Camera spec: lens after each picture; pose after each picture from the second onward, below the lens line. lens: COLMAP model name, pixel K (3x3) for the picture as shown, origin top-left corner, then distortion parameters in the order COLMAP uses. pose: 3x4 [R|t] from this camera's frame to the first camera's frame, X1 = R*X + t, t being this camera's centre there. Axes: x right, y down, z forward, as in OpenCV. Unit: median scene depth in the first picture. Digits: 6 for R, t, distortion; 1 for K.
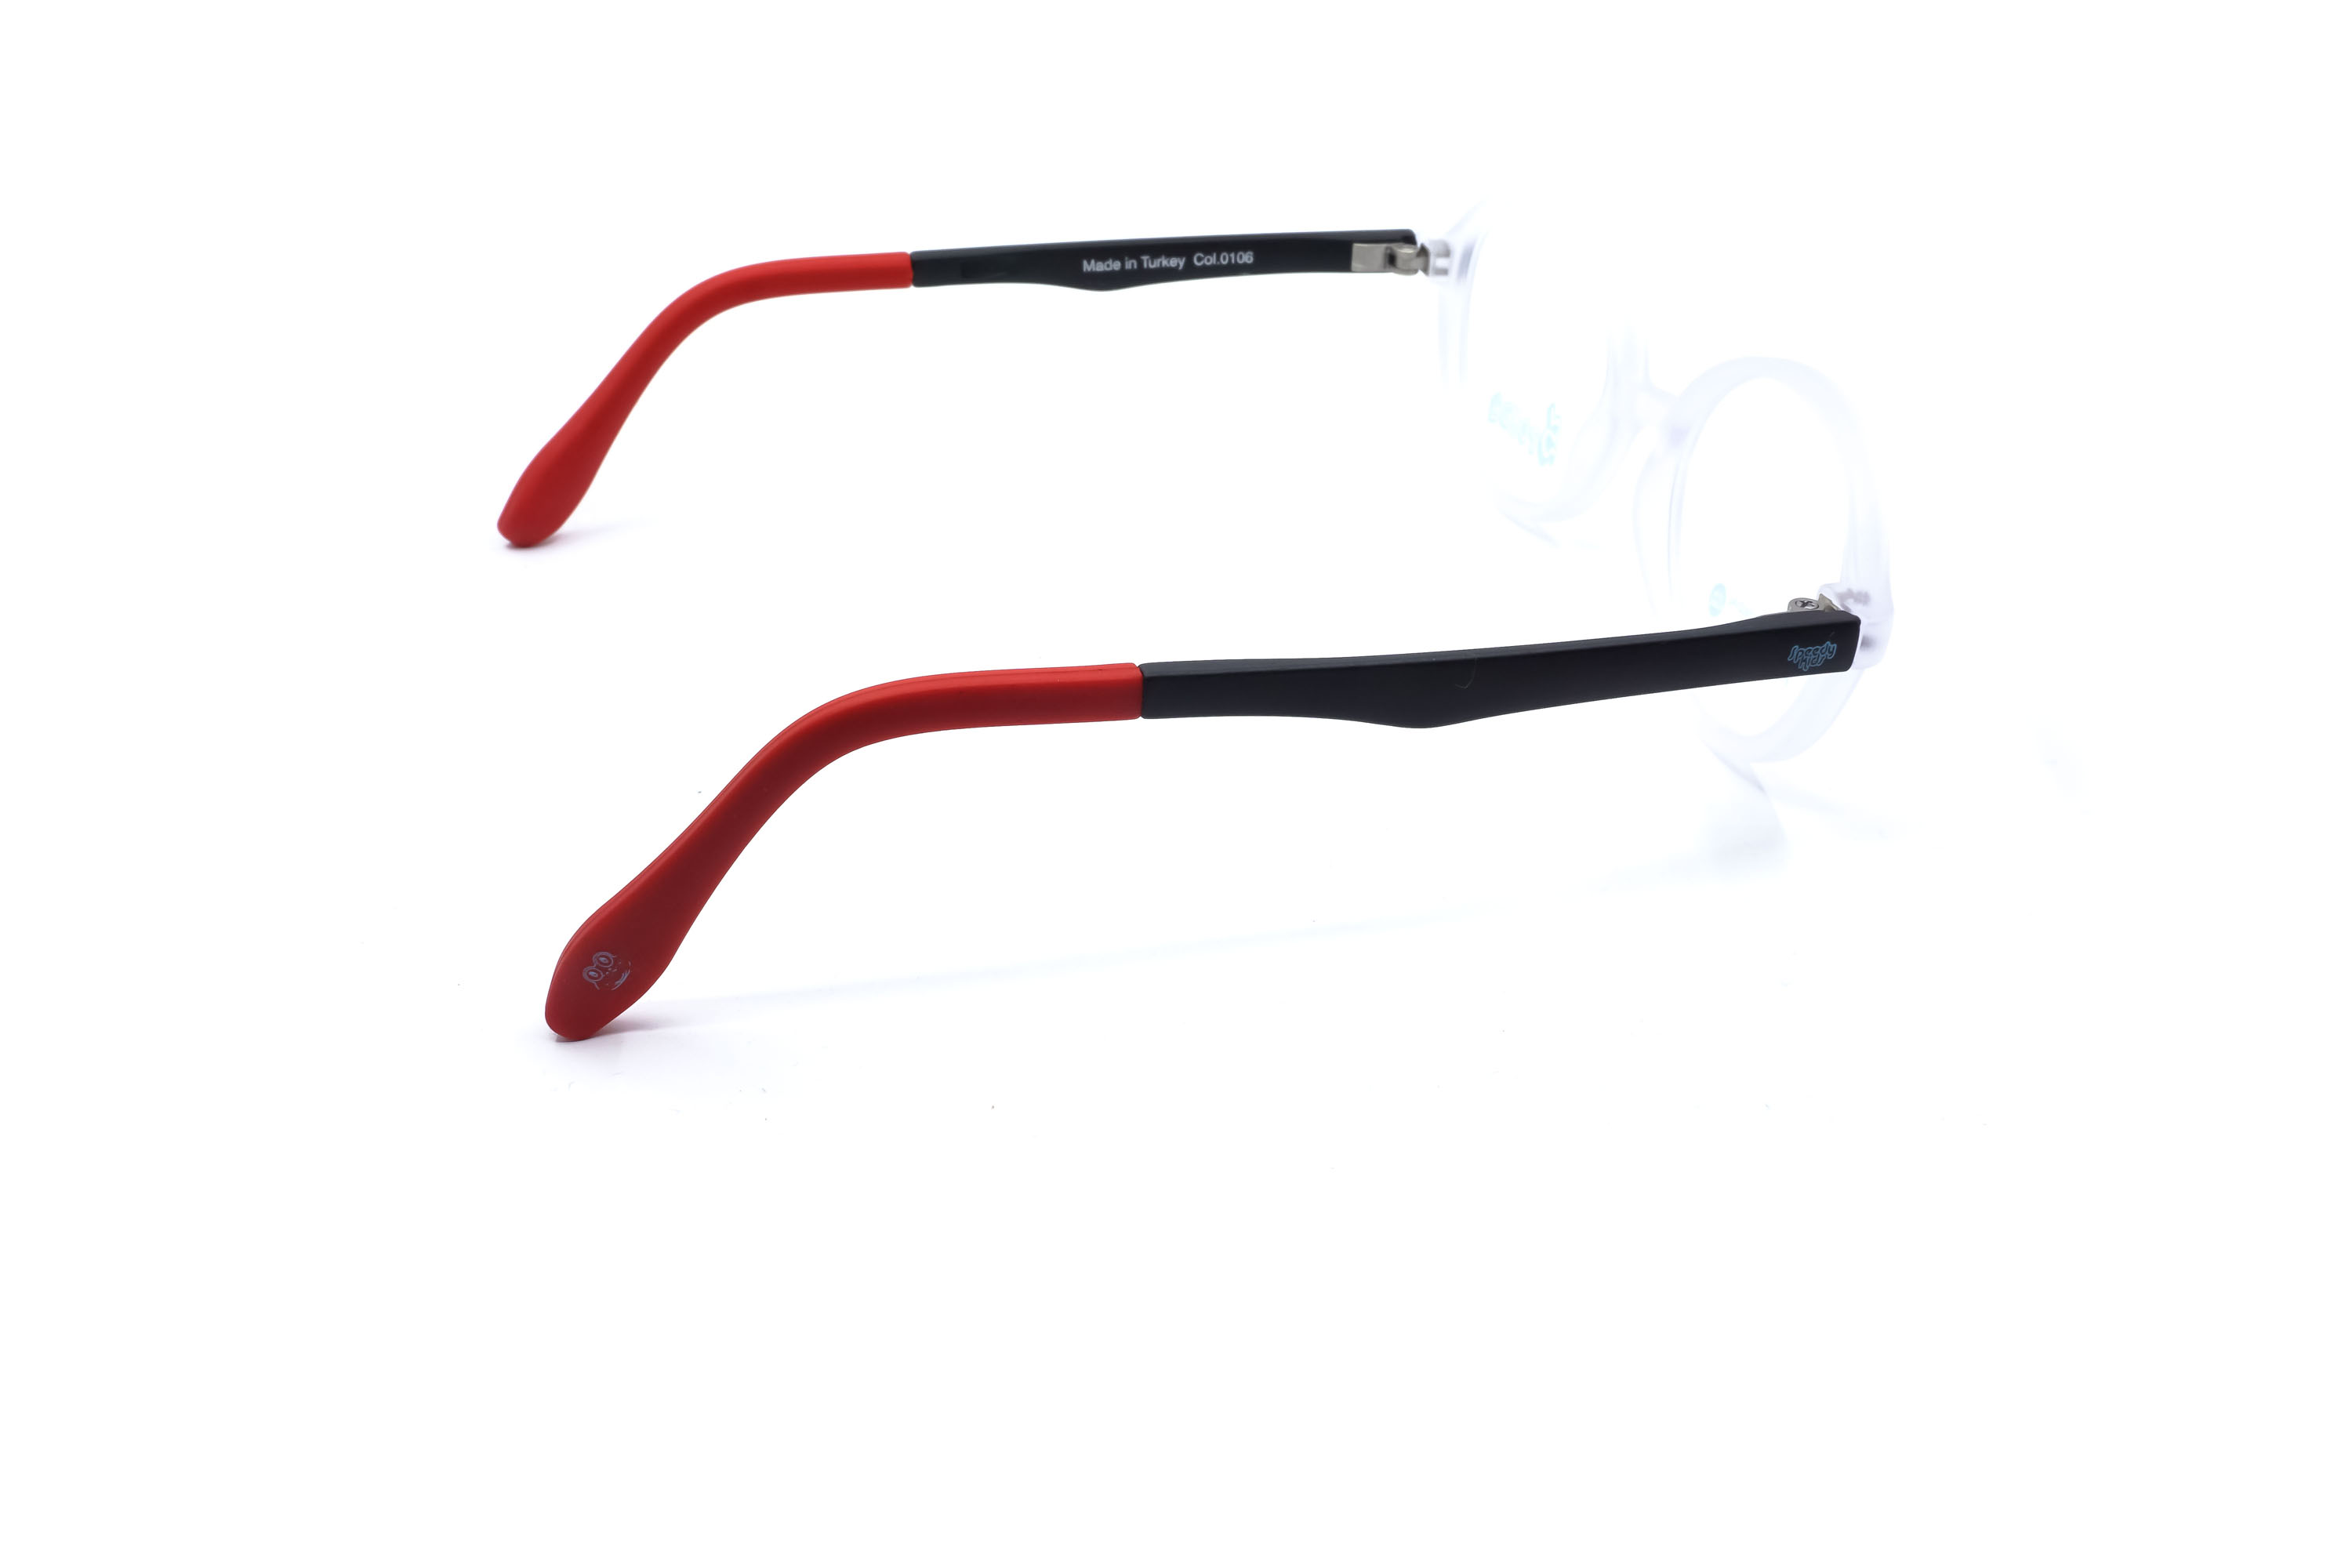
lens RADIAL K [[2439.0, 0, 1176.0], [0, 2439.0, 784.0], [0, 0, 1]] dist [0.009524, -0.004932]
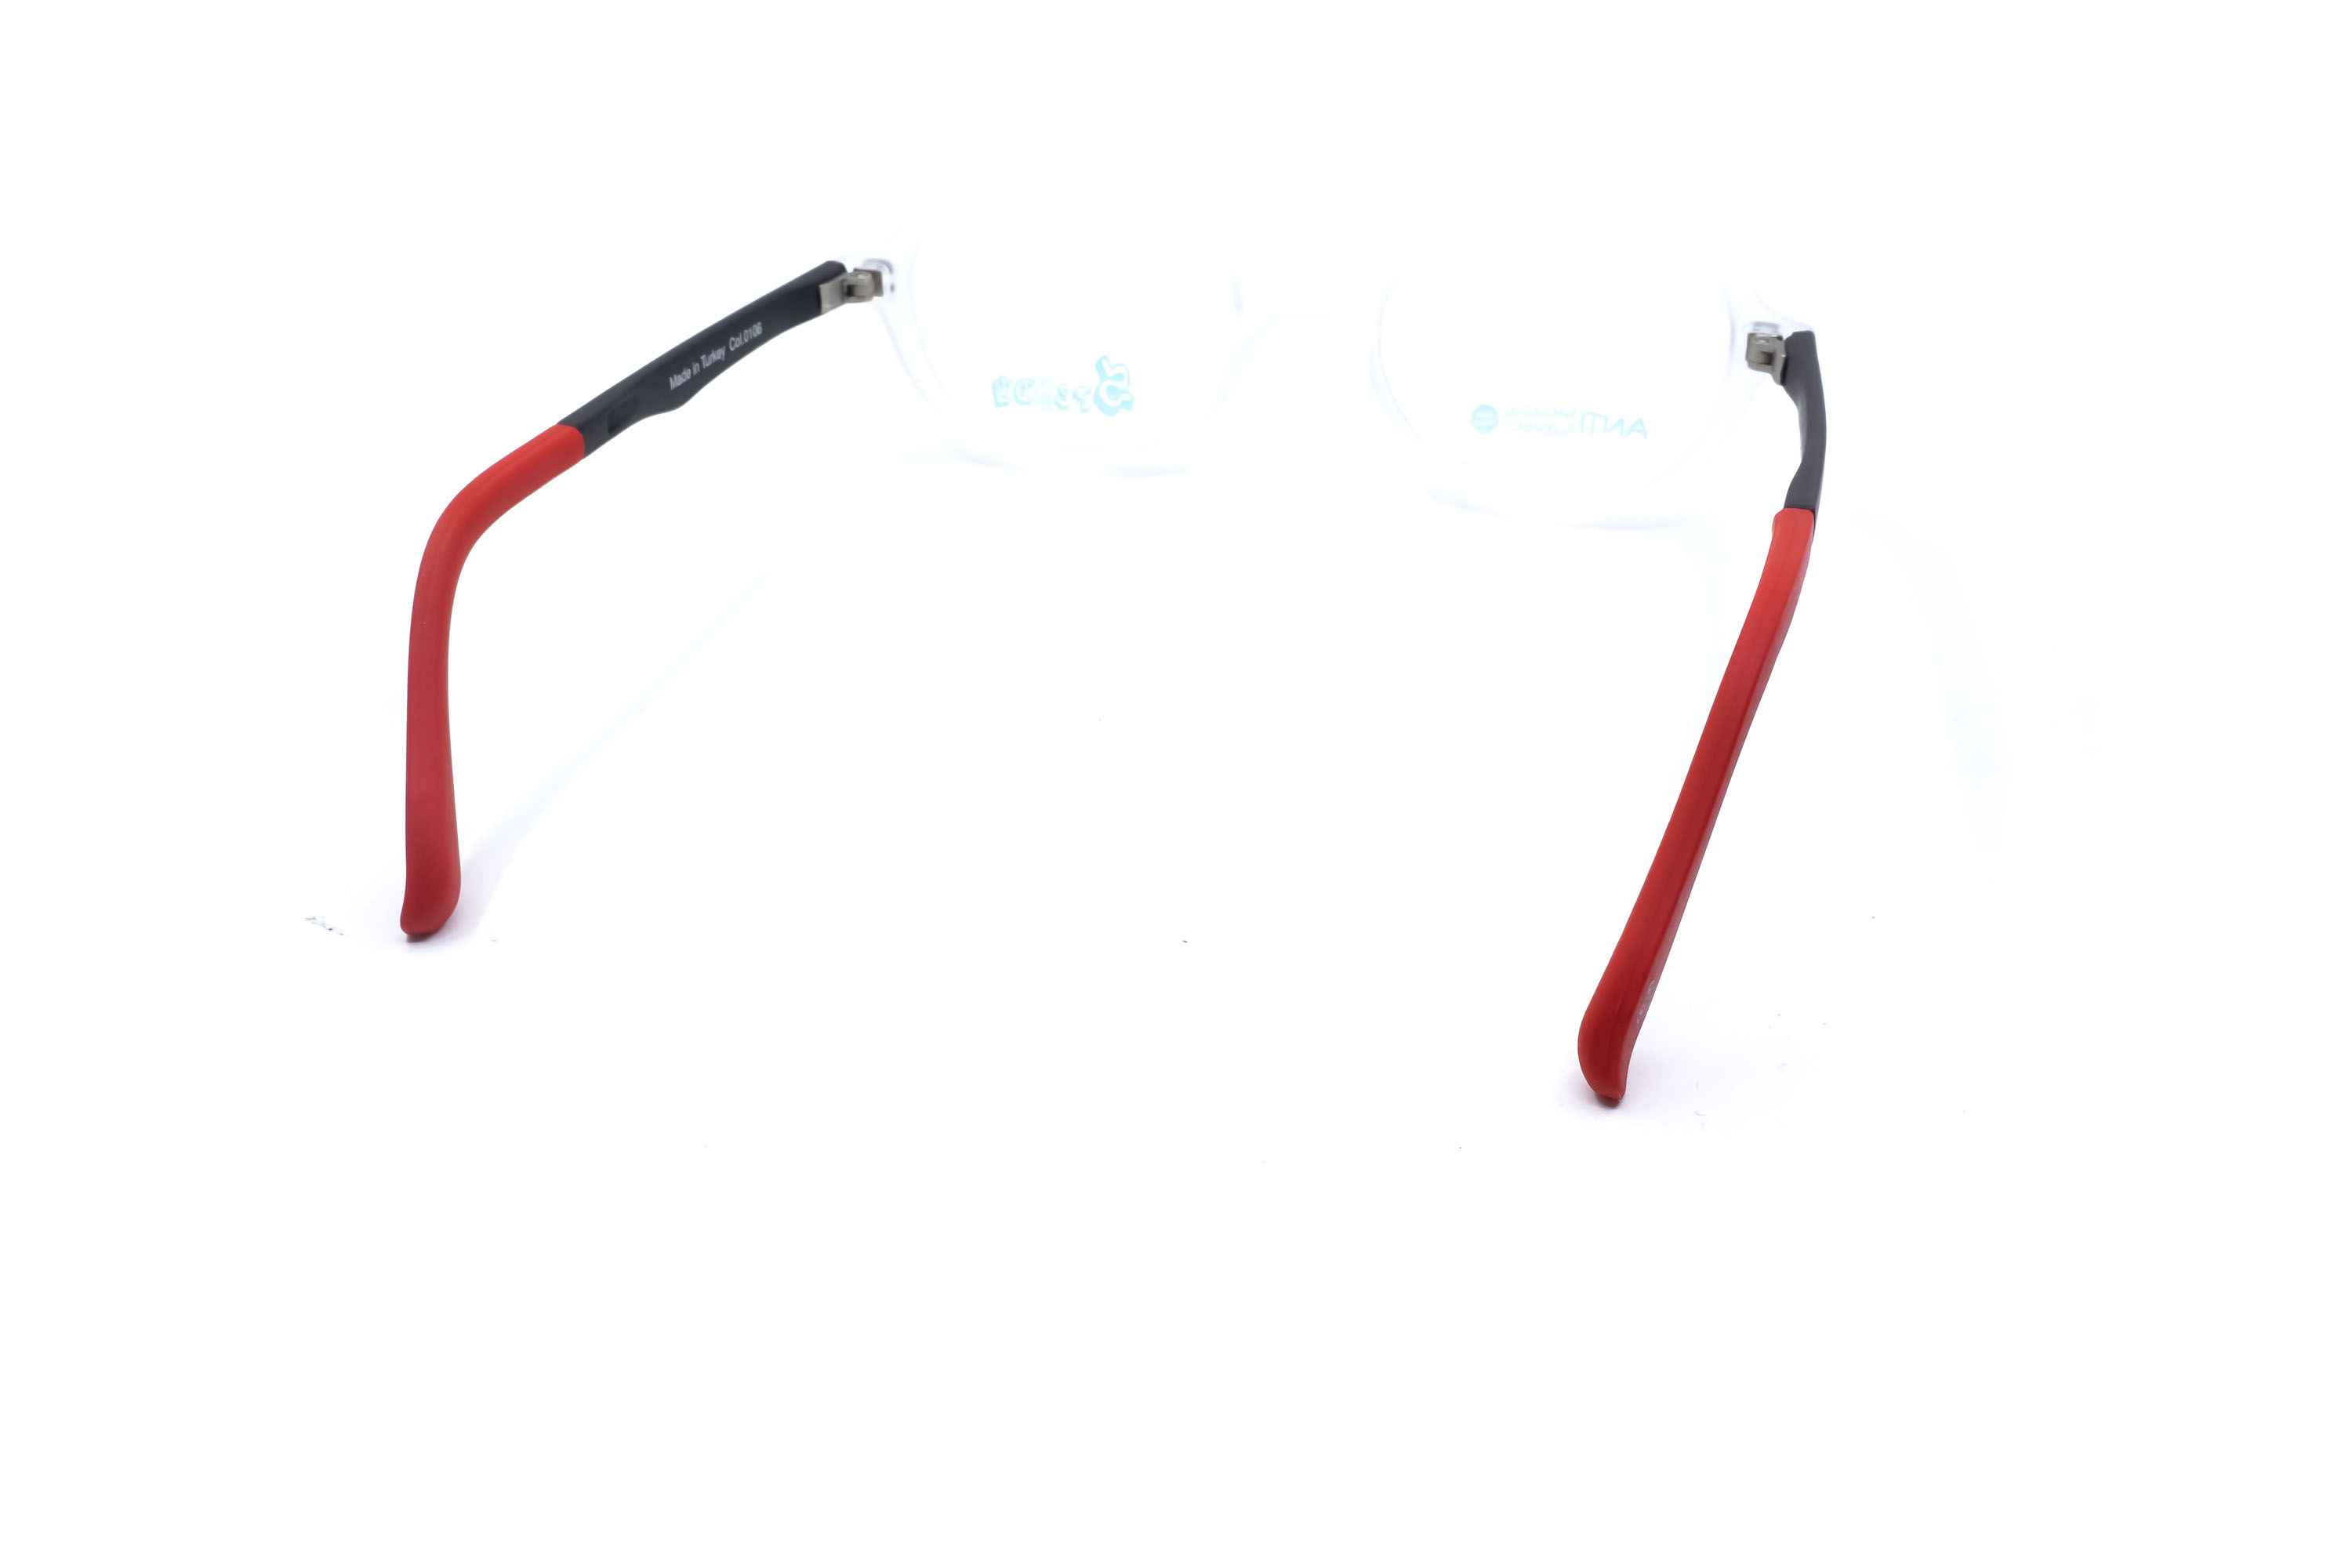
lens RADIAL K [[2420.1, 0, 1176.0], [0, 2420.1, 784.0], [0, 0, 1]] dist [0.008700, 0.010950]
pose [[0.497275, -0.418978, 0.759721, -0.674344], [0.433764, 0.878430, 0.200525, -0.181362], [-0.751377, 0.229823, 0.618558, 0.352067]]
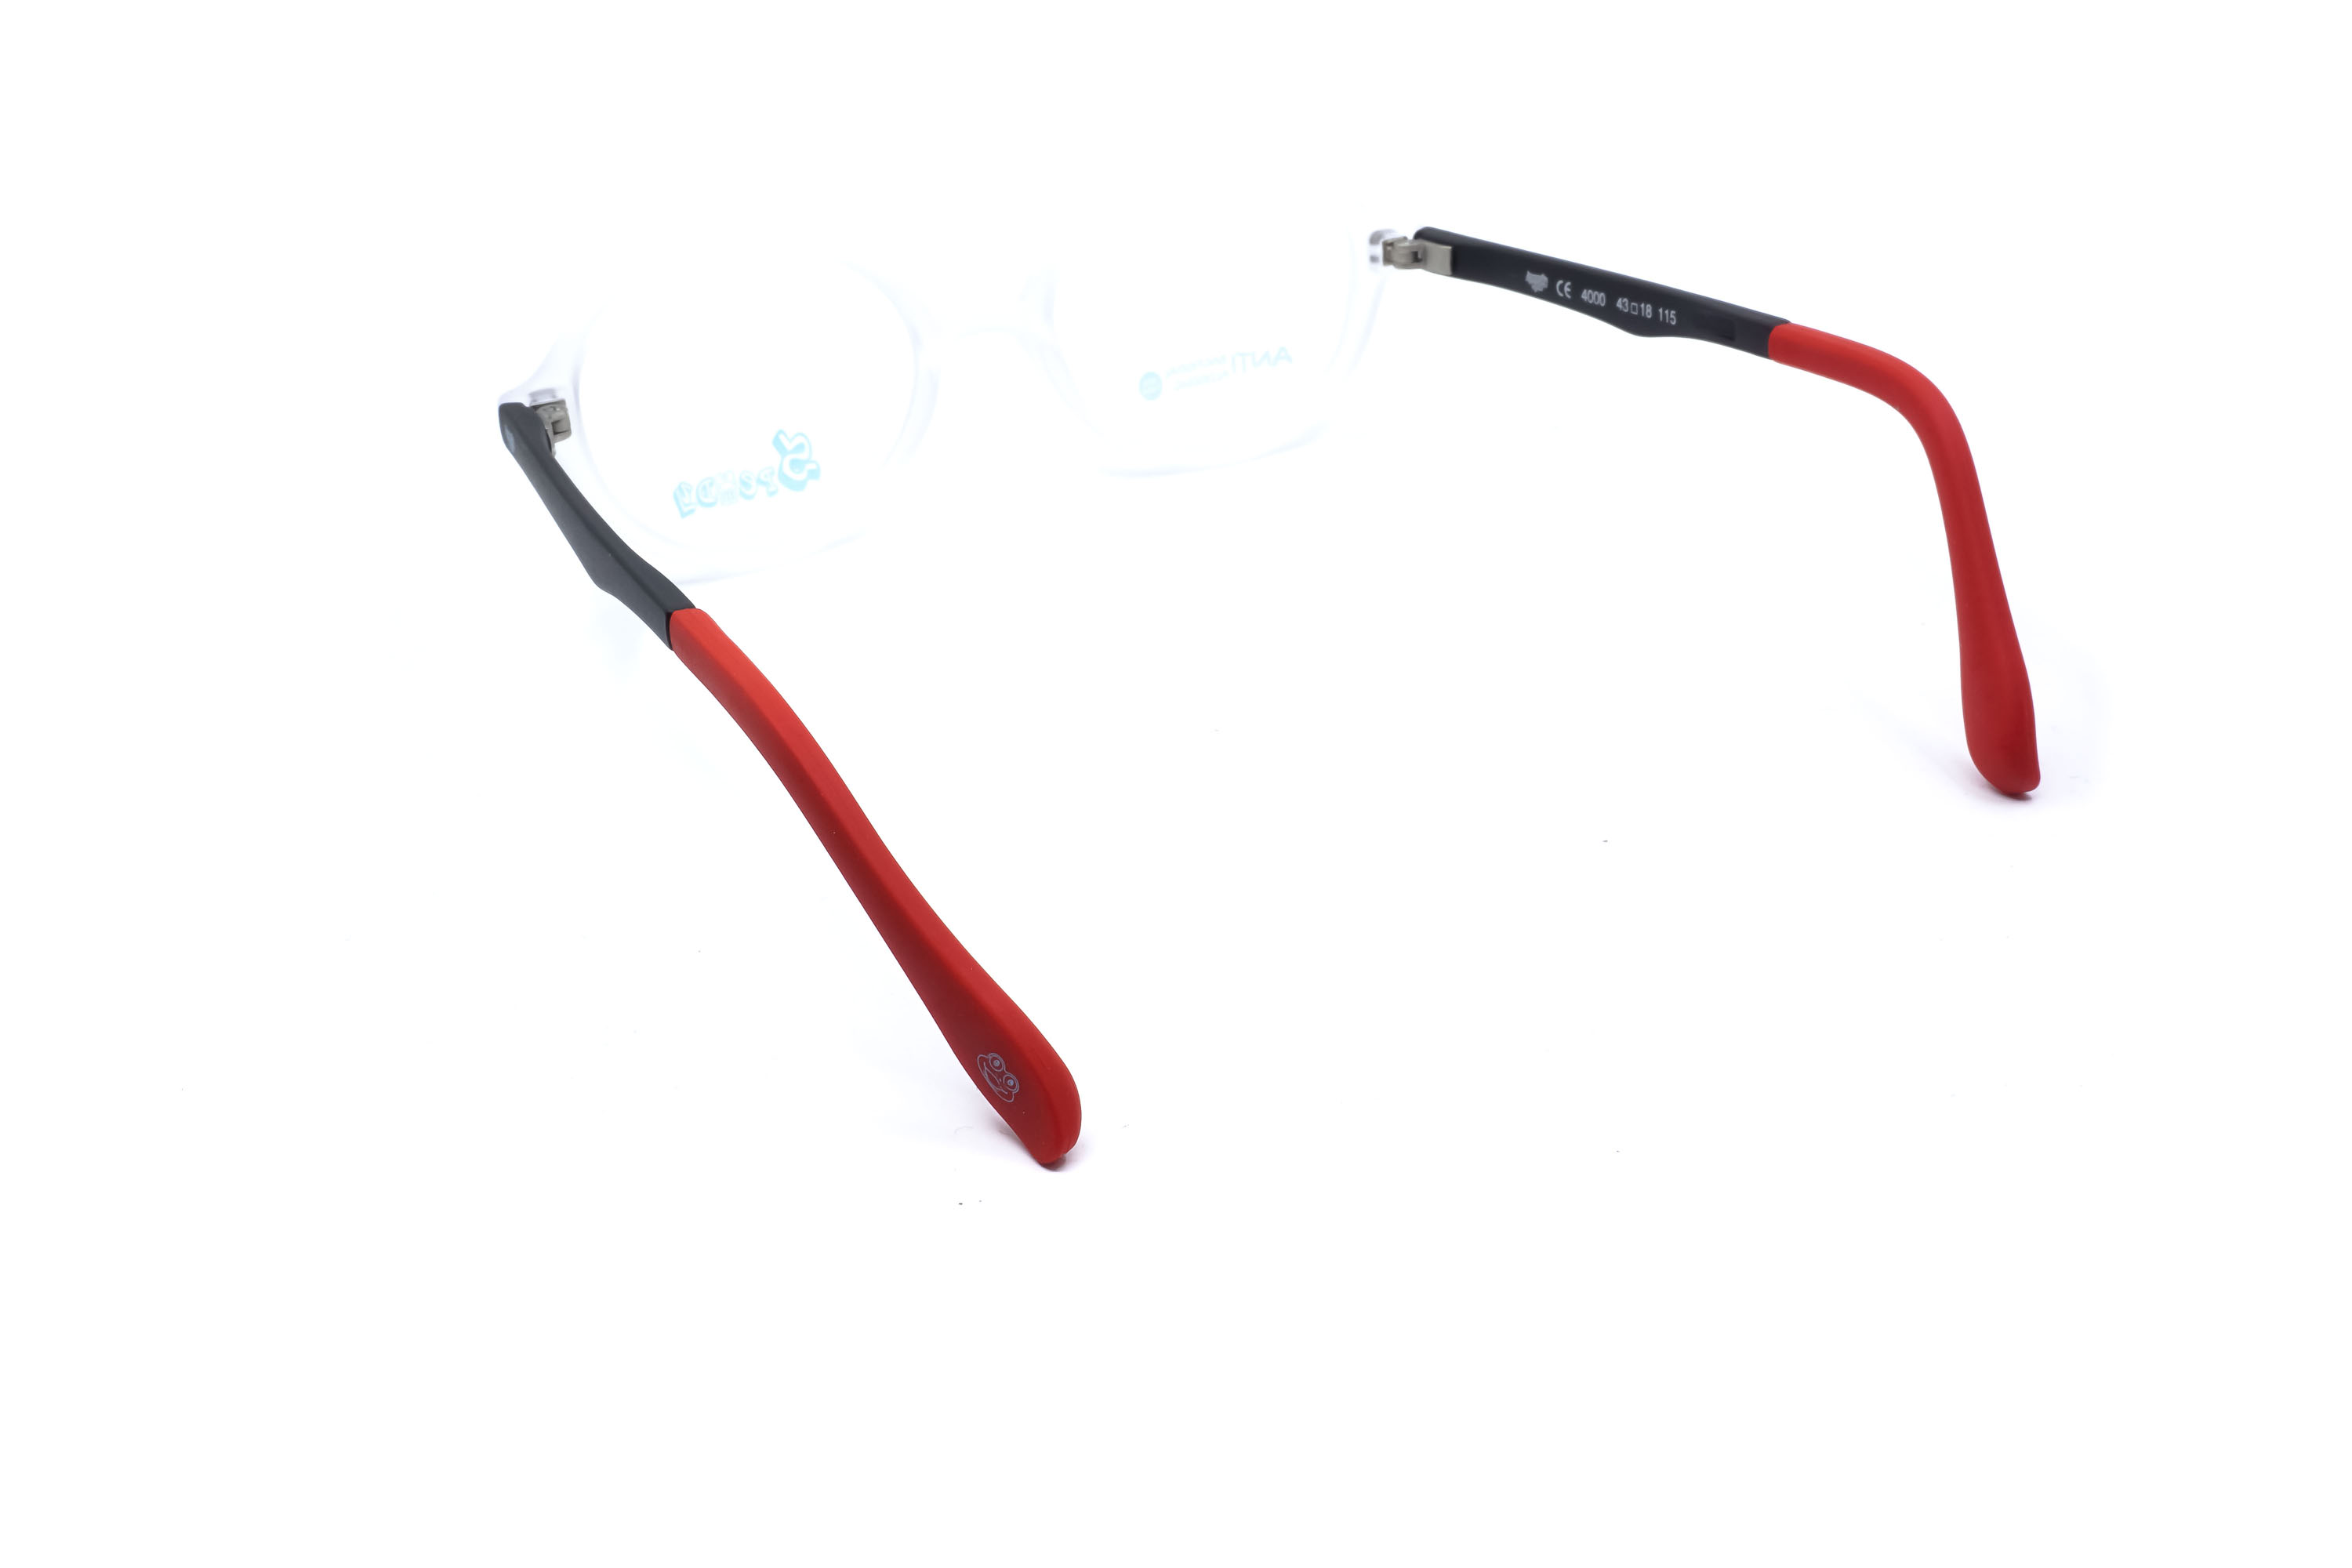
lens RADIAL K [[2445.5, 0, 1171.2], [0, 2445.5, 776.5], [0, 0, 1]] dist [0.019941, 0.000493]
pose [[-0.262688, -0.451479, 0.852738, -0.758774], [0.494008, 0.696225, 0.520795, -0.473735], [-0.828825, 0.558065, 0.040144, 0.866035]]
